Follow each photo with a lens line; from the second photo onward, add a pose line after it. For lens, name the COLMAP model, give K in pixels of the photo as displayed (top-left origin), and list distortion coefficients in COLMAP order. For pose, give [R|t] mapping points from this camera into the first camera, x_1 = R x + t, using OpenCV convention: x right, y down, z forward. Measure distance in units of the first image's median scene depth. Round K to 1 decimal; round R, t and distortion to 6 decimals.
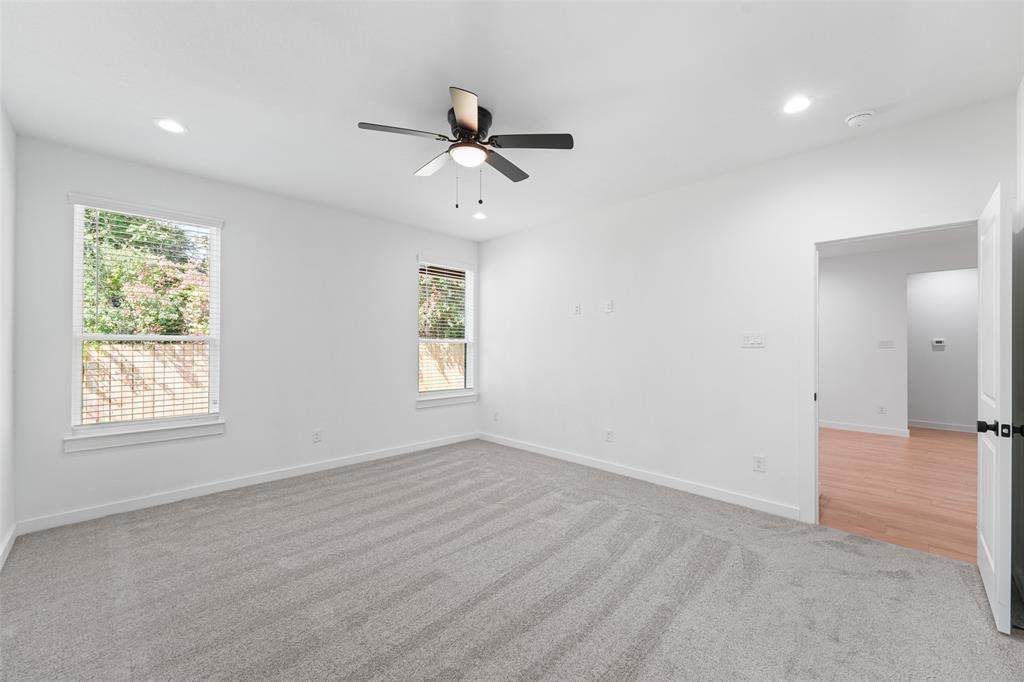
lens RADIAL K [[403.4, 0, 506.3], [0, 403.4, 344.0], [0, 0, 1]] dist [0.006039, 0.000003]
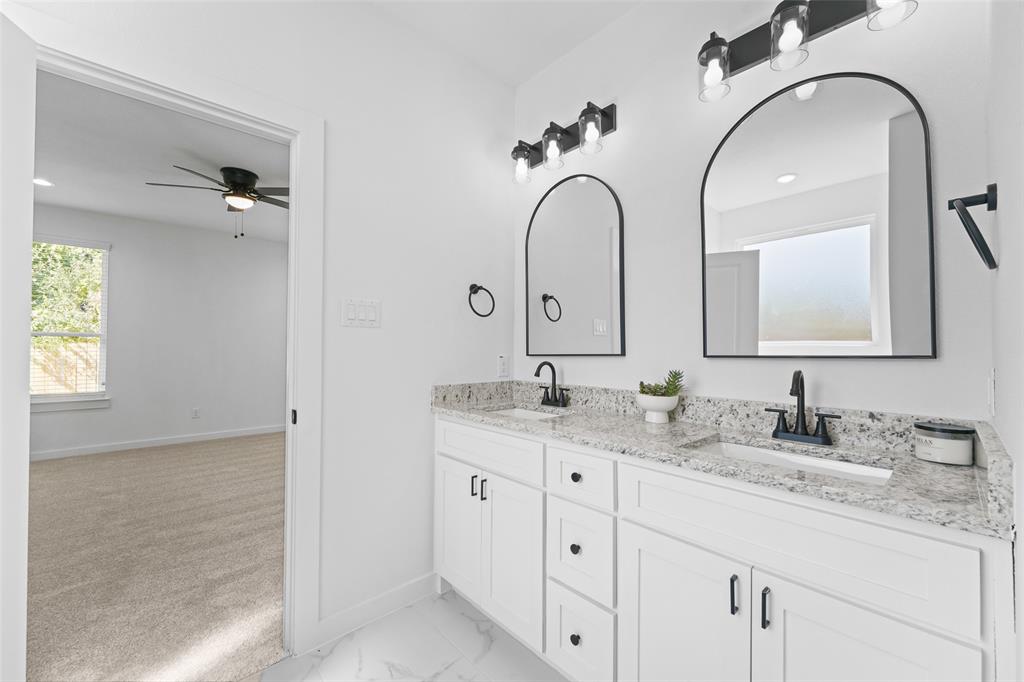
lens RADIAL K [[403.4, 0, 506.3], [0, 403.4, 344.0], [0, 0, 1]] dist [0.006039, 0.000003]
pose [[0.999295, 0.002041, -0.037477, 0.615733], [-0.002526, 0.999914, -0.012895, 0.030820], [0.037448, 0.012981, 0.999214, -0.249751]]
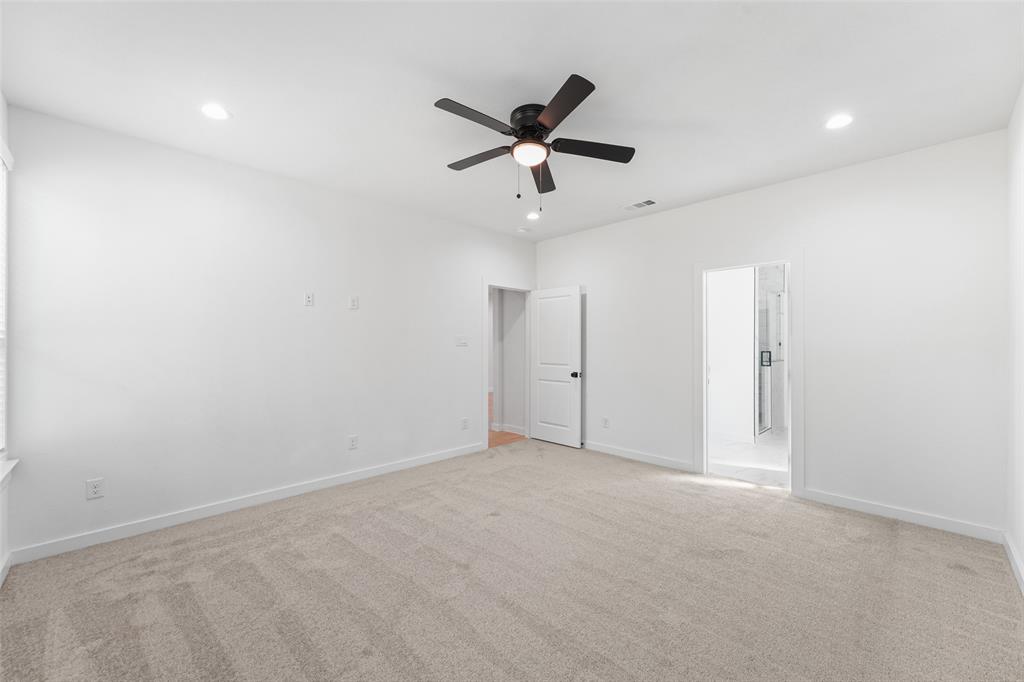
lens RADIAL K [[403.4, 0, 506.3], [0, 403.4, 344.0], [0, 0, 1]] dist [0.006039, 0.000003]
pose [[0.008791, -0.001948, 0.999959, -0.763162], [-0.006067, 0.999980, 0.002002, -0.001878], [-0.999943, -0.006085, 0.008779, 0.736238]]
